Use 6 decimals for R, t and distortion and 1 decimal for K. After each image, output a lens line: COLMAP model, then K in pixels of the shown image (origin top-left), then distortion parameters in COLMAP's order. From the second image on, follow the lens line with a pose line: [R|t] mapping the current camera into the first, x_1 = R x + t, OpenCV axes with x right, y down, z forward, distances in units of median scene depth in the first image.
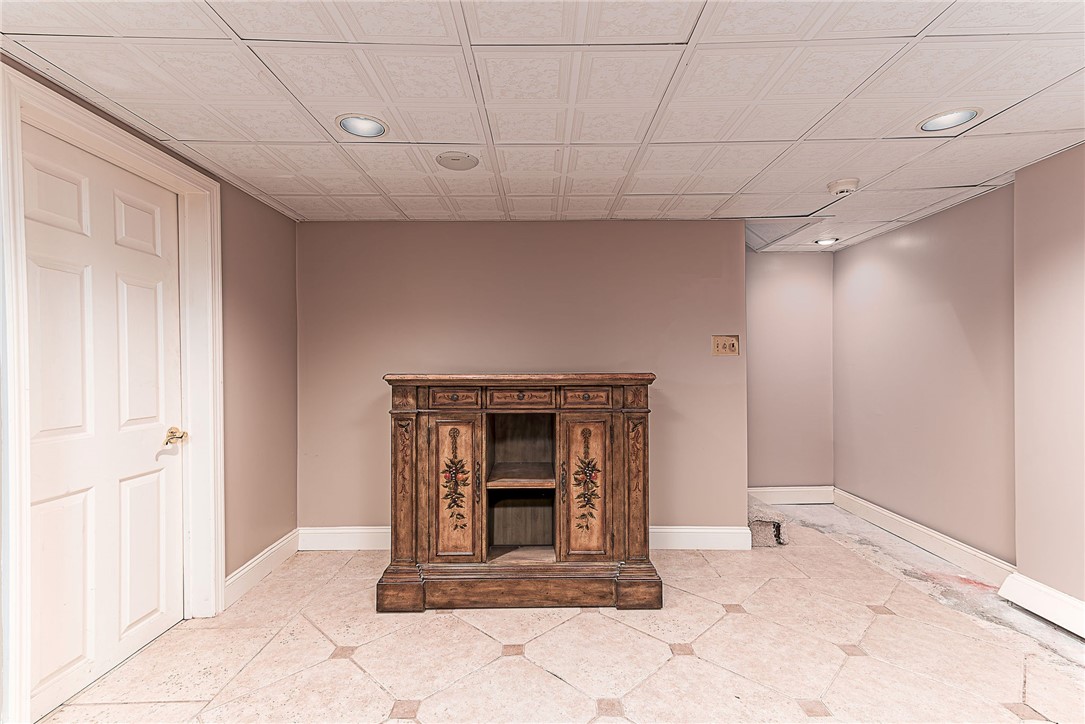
lens RADIAL K [[498.9, 0, 545.5], [0, 498.9, 363.0], [0, 0, 1]] dist [0.022353, -0.000213]
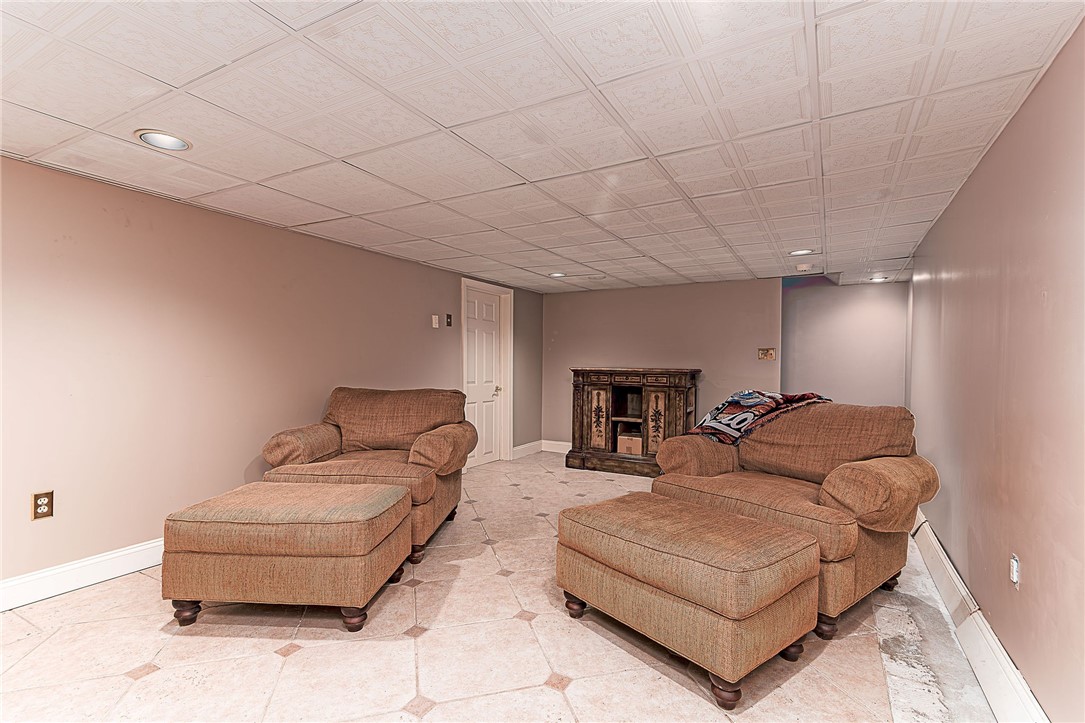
lens RADIAL K [[498.9, 0, 545.5], [0, 498.9, 362.5], [0, 0, 1]] dist [0.022353, -0.000213]
pose [[0.864544, 0.010903, -0.502440, 0.732846], [-0.011689, 0.999930, 0.001587, -0.001406], [0.502422, 0.004501, 0.864611, -1.047439]]
